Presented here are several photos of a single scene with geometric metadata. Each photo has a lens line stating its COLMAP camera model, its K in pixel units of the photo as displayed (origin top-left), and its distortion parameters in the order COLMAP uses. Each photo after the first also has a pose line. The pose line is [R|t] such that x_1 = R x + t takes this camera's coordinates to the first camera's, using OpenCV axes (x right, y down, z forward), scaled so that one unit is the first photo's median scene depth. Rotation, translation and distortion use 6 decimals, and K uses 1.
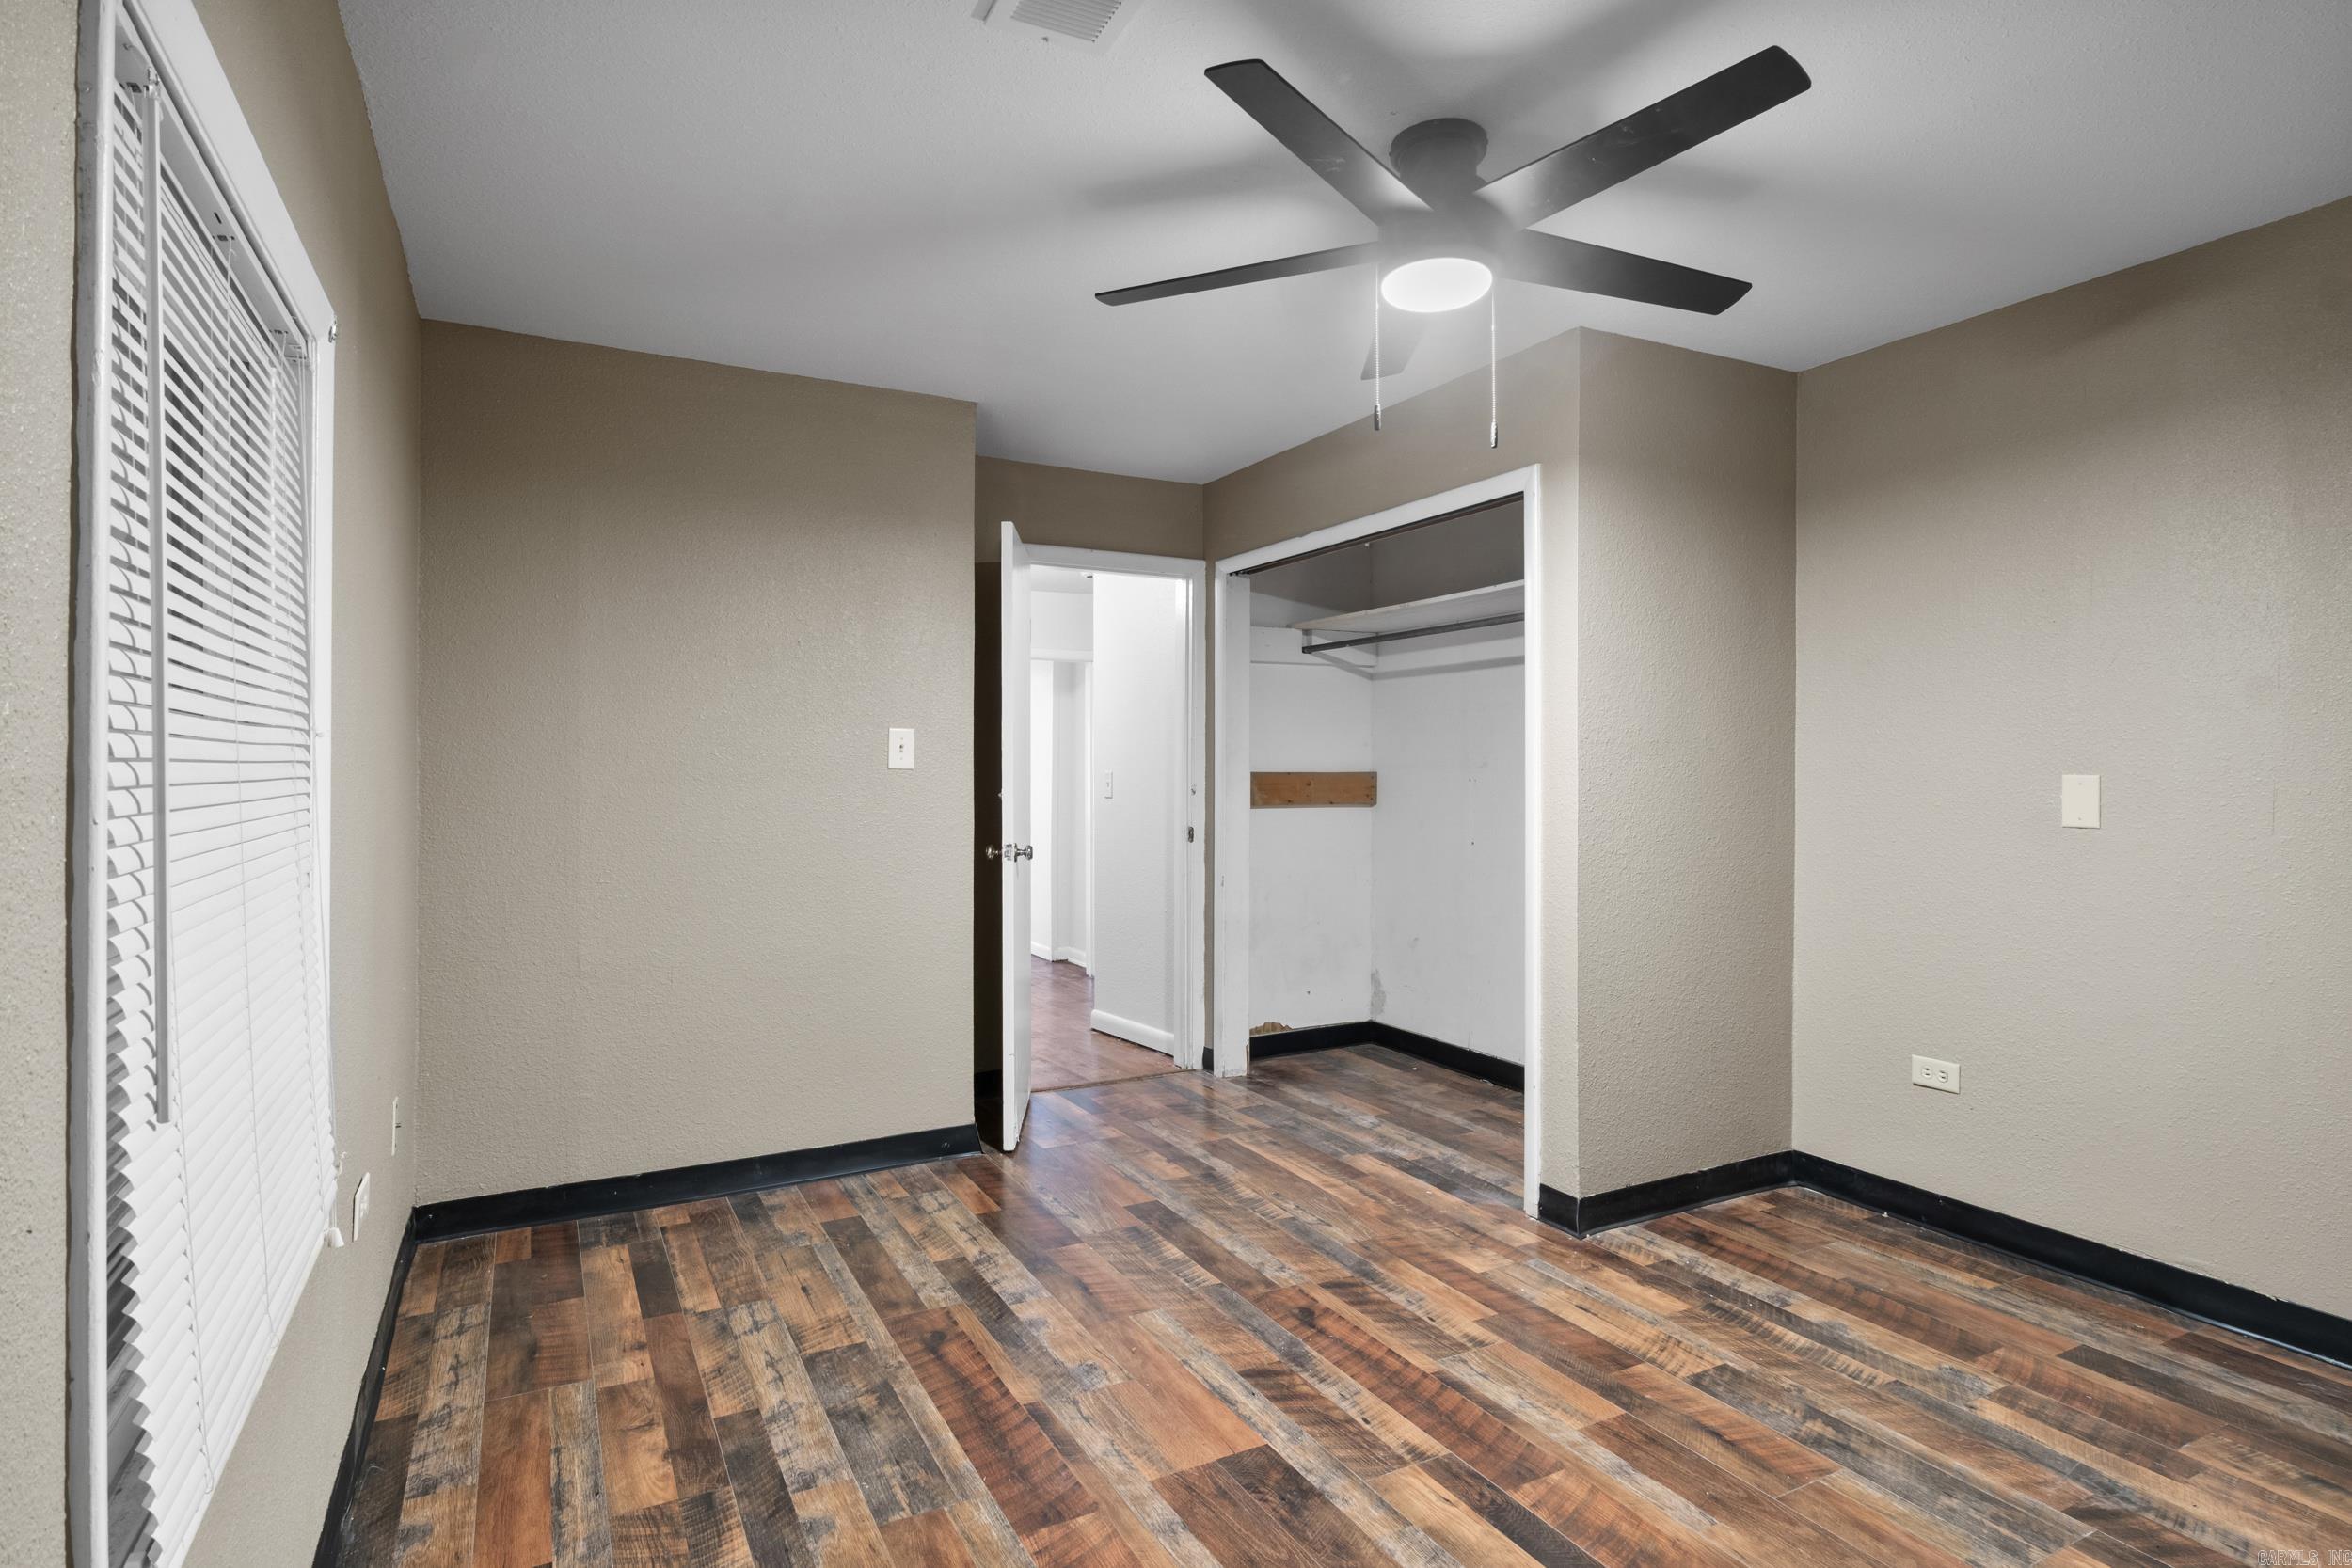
lens RADIAL K [[1227.4, 0, 1176.0], [0, 1227.4, 784.0], [0, 0, 1]] dist [-0.002237, 0.001423]
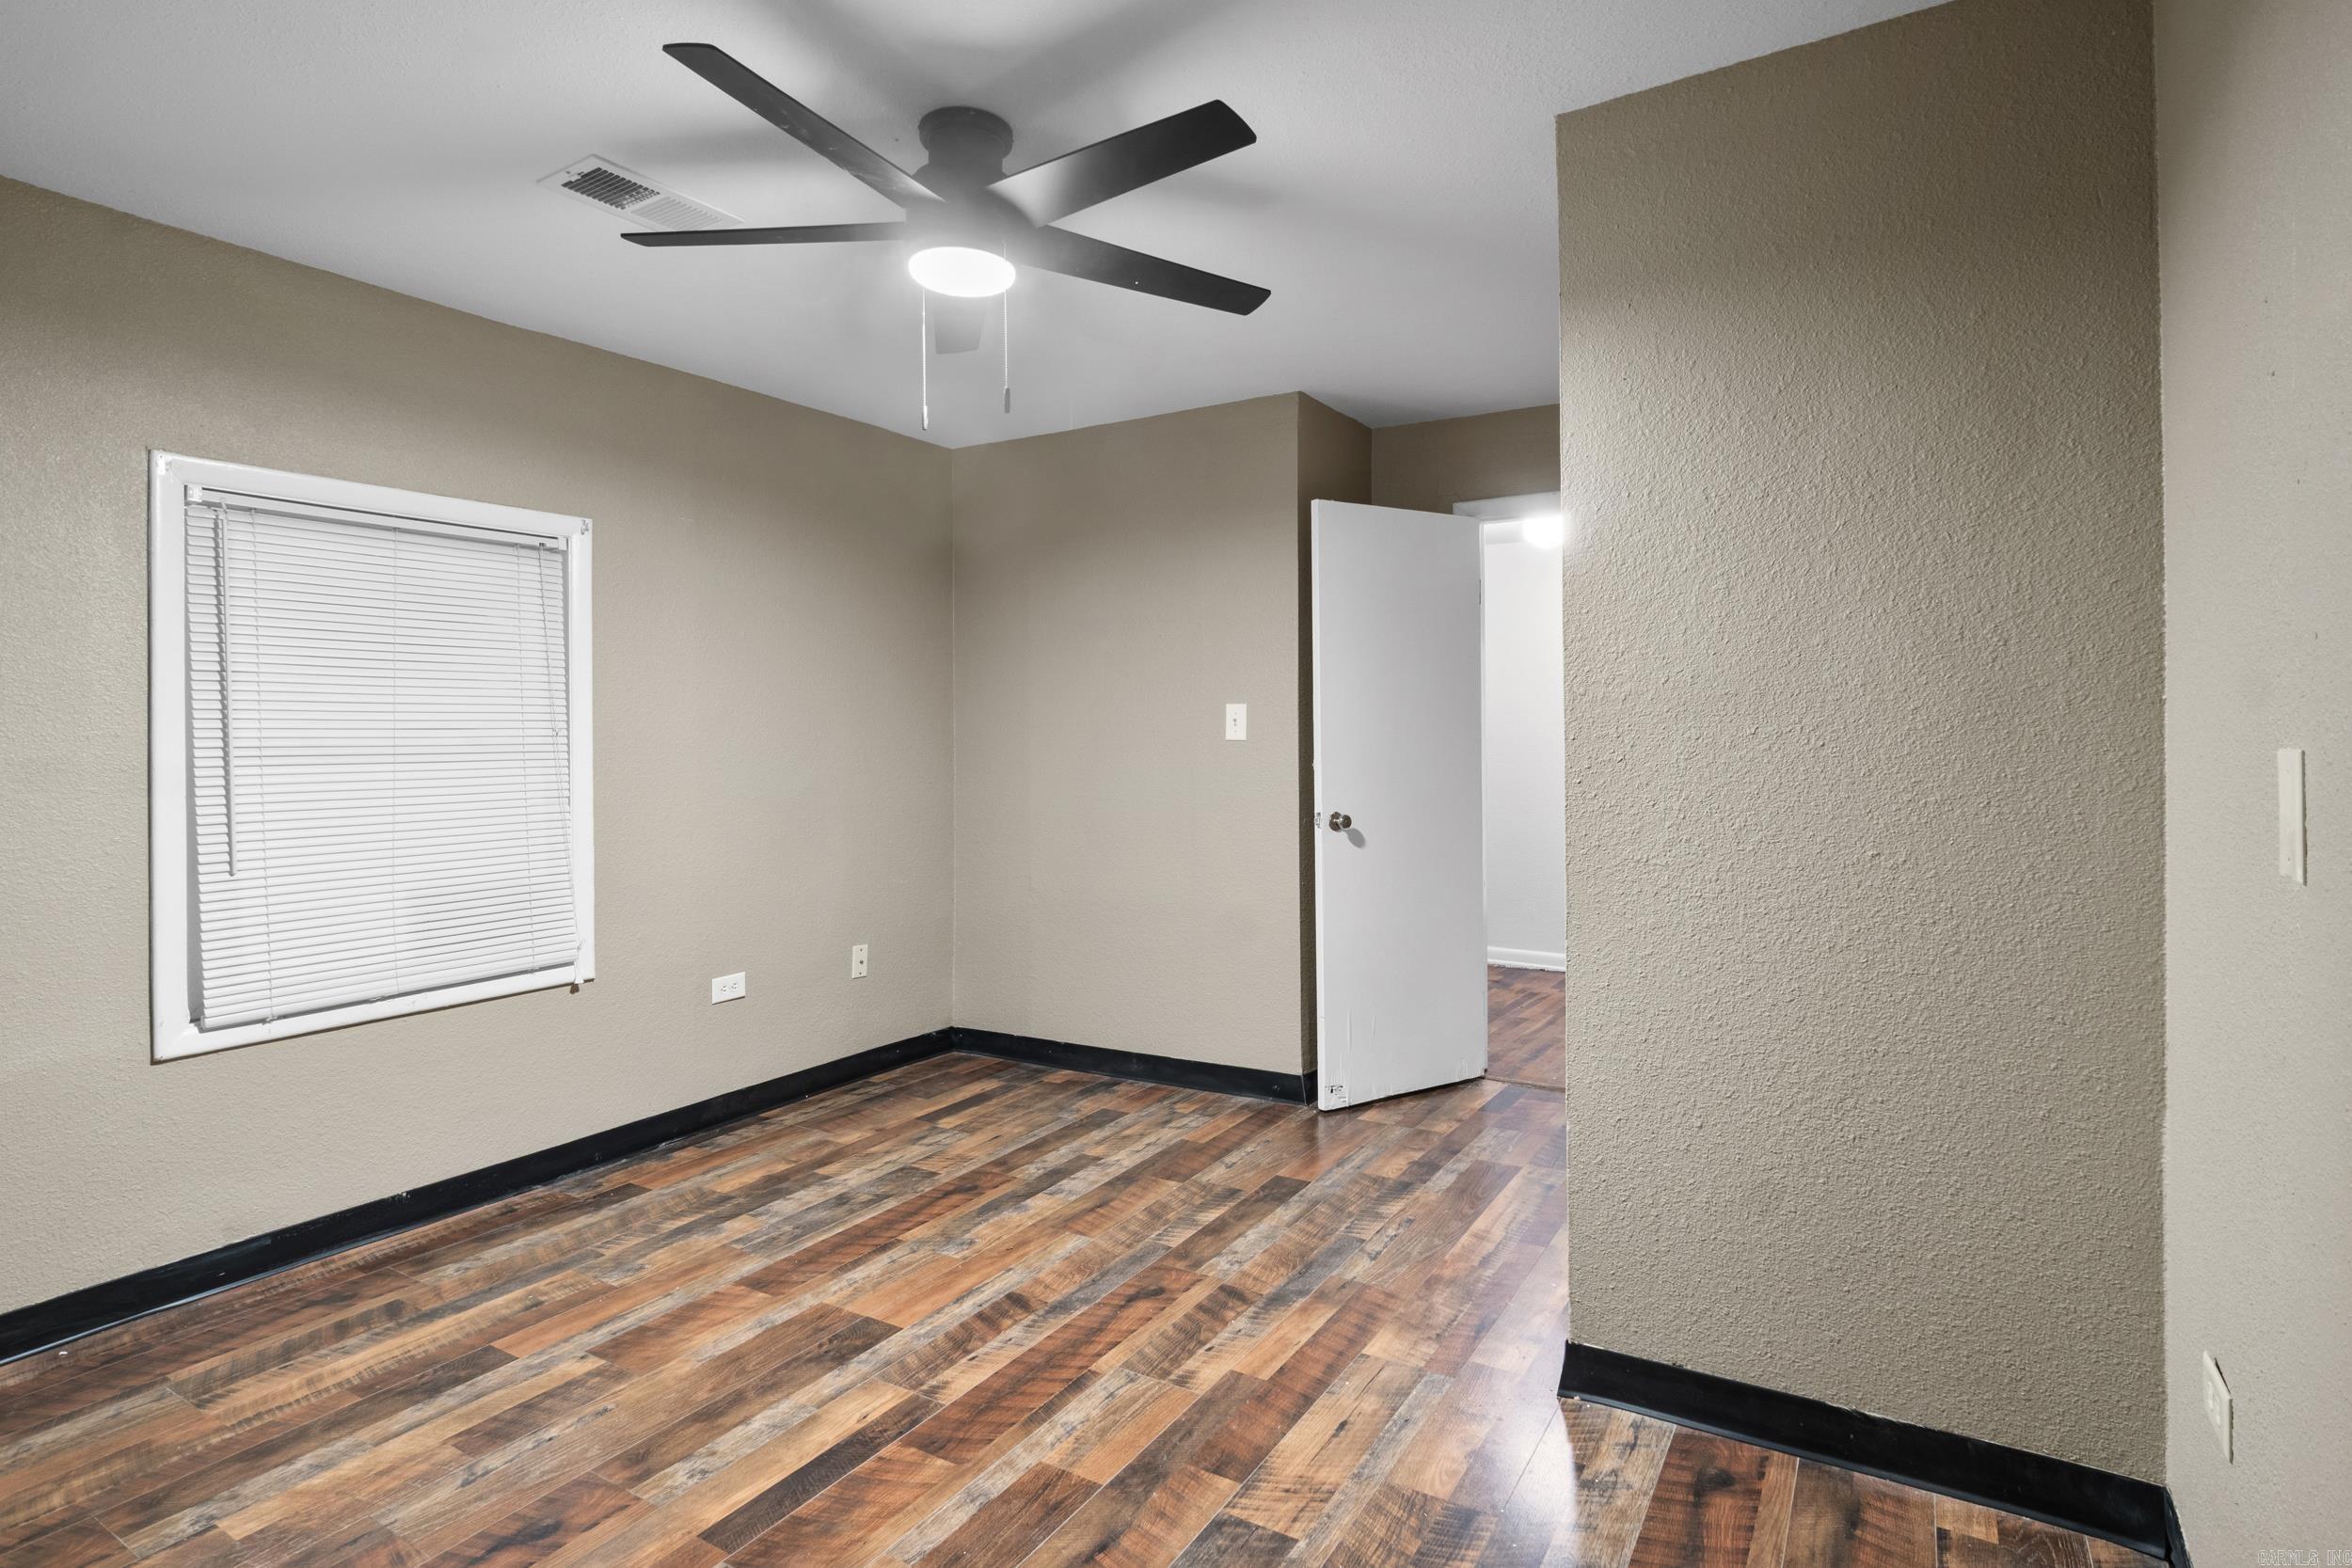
lens RADIAL K [[1217.3, 0, 1132.5], [0, 1217.3, 757.1], [0, 0, 1]] dist [0.000835, 0.000837]
pose [[0.492878, 0.005054, -0.870083, 0.974729], [0.001448, 0.999977, 0.006628, -0.007237], [0.870097, -0.004527, 0.492860, 0.516297]]
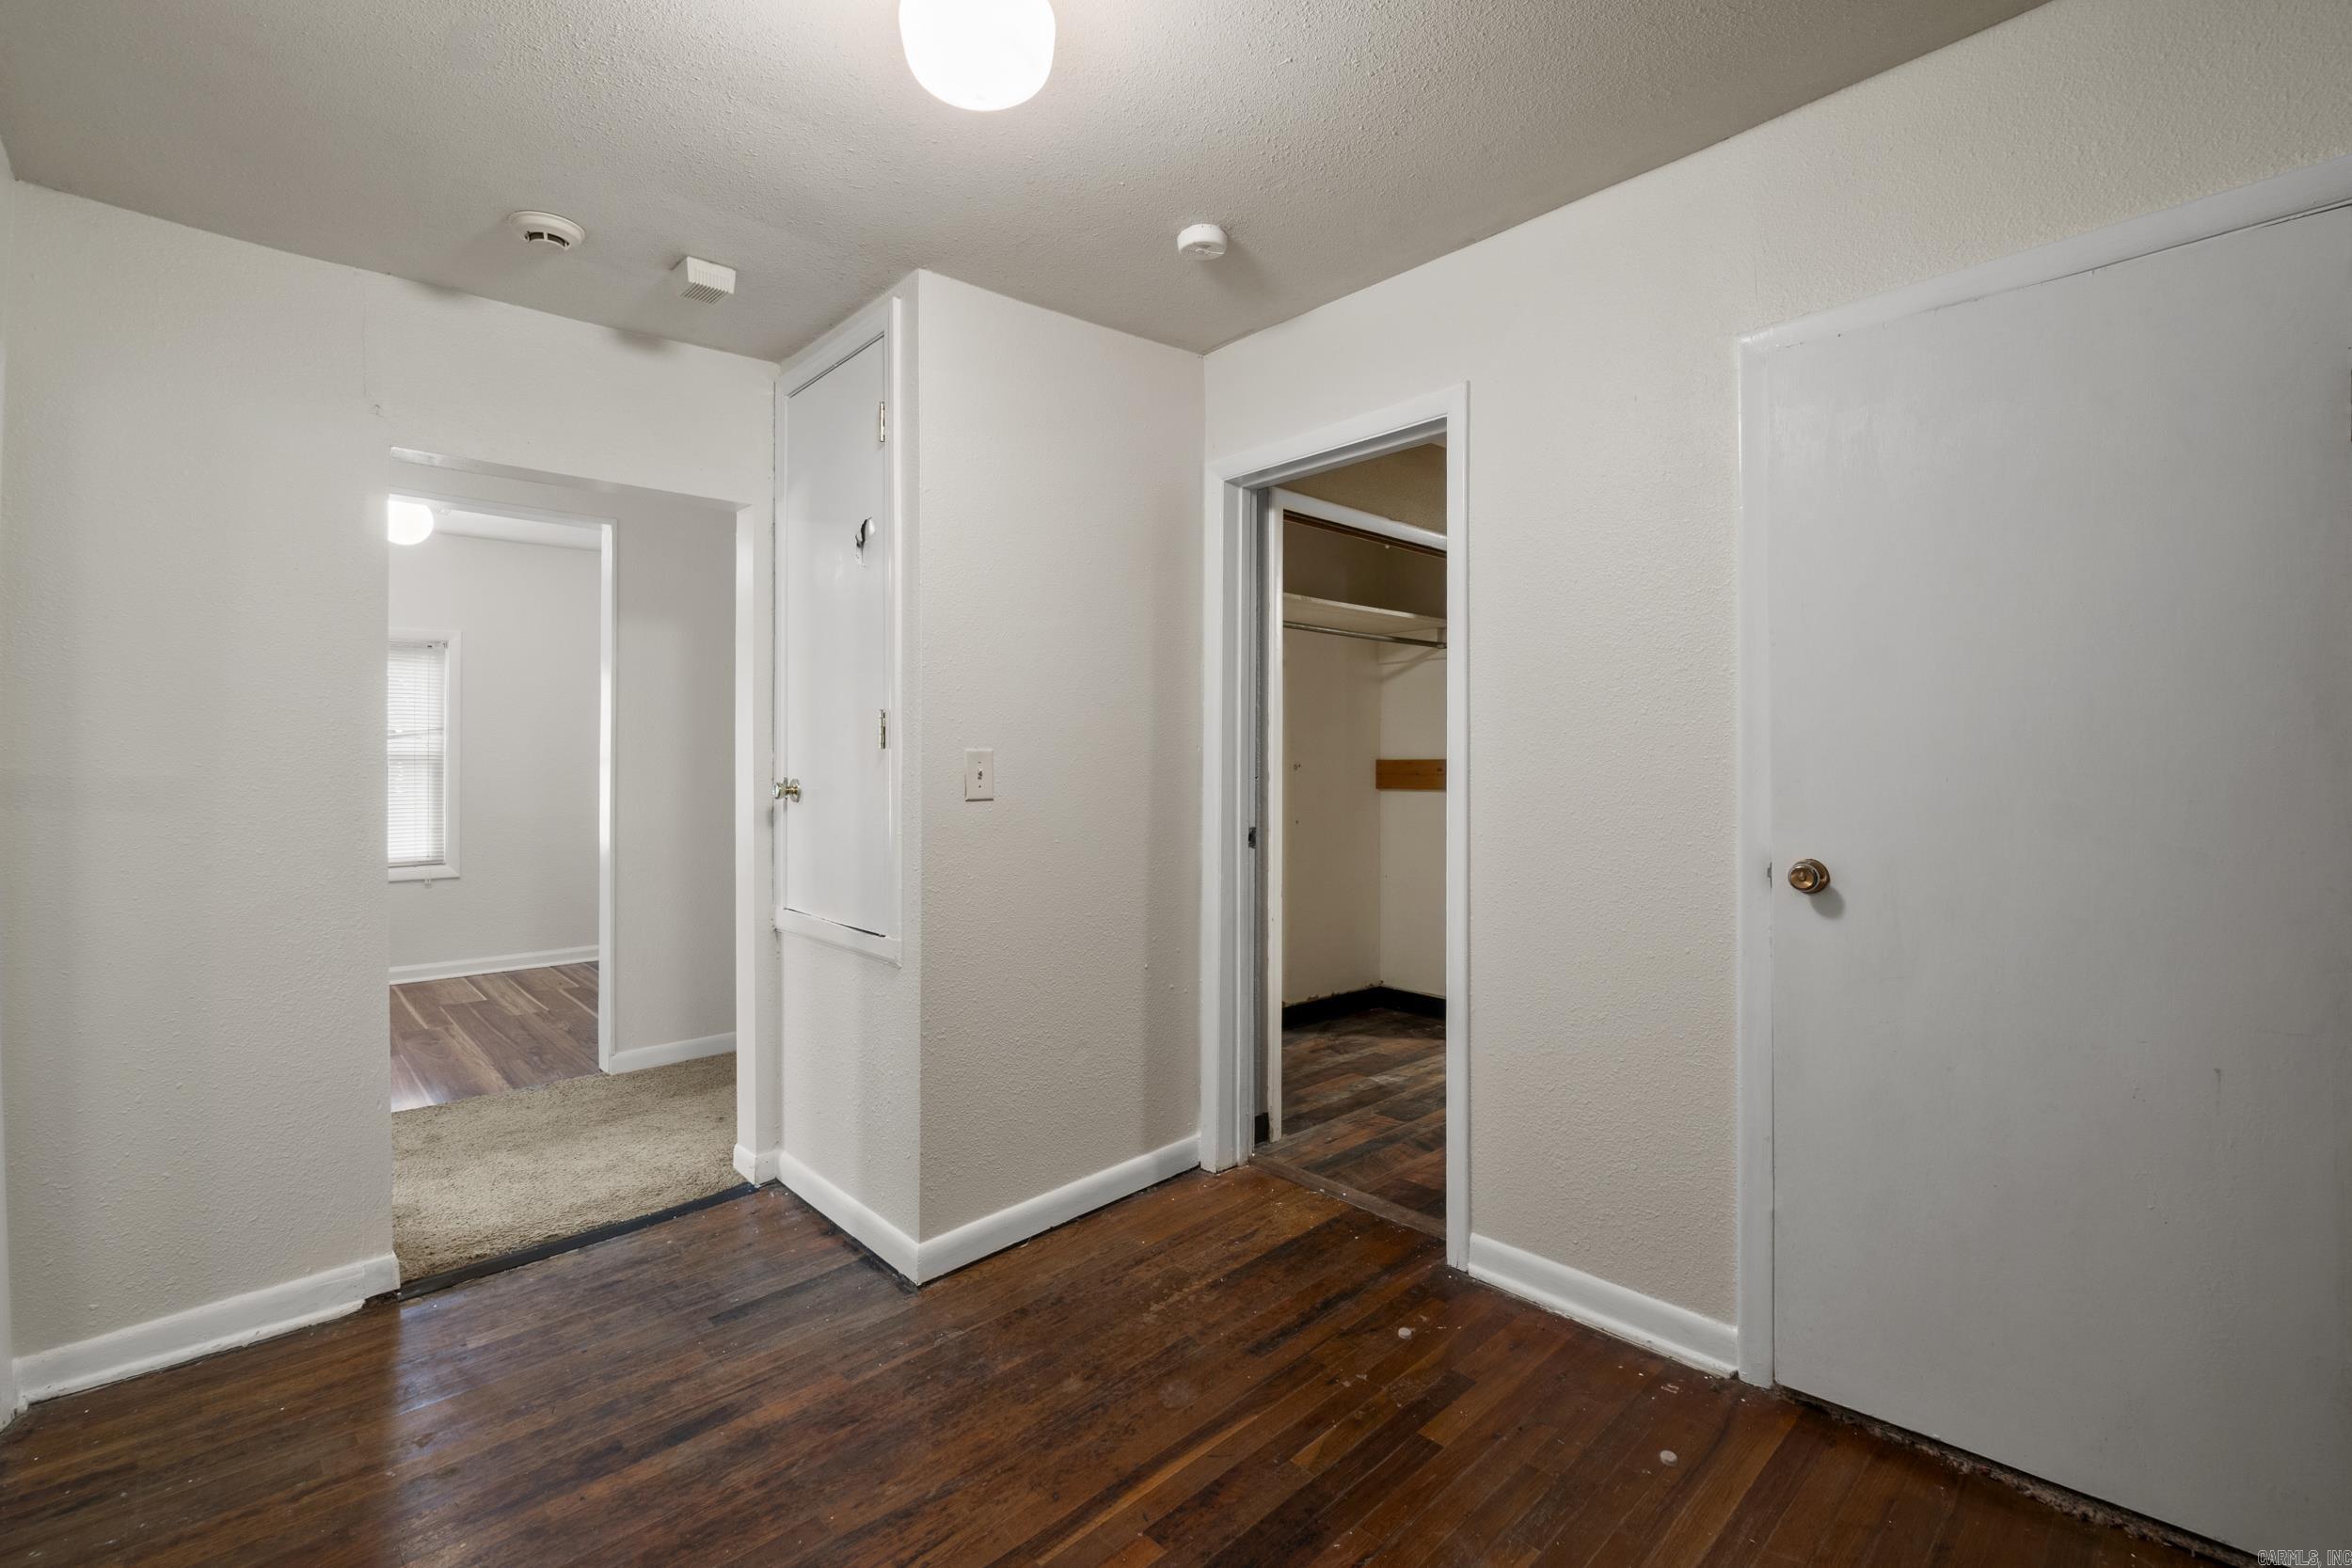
lens RADIAL K [[1003.9, 0, 1176.0], [0, 1003.9, 784.0], [0, 0, 1]] dist [-0.000587, -0.000212]
pose [[-0.264928, -0.005180, 0.964254, -1.019344], [0.006295, 0.999955, 0.007101, 0.012127], [-0.964248, 0.007951, -0.264884, 2.228310]]
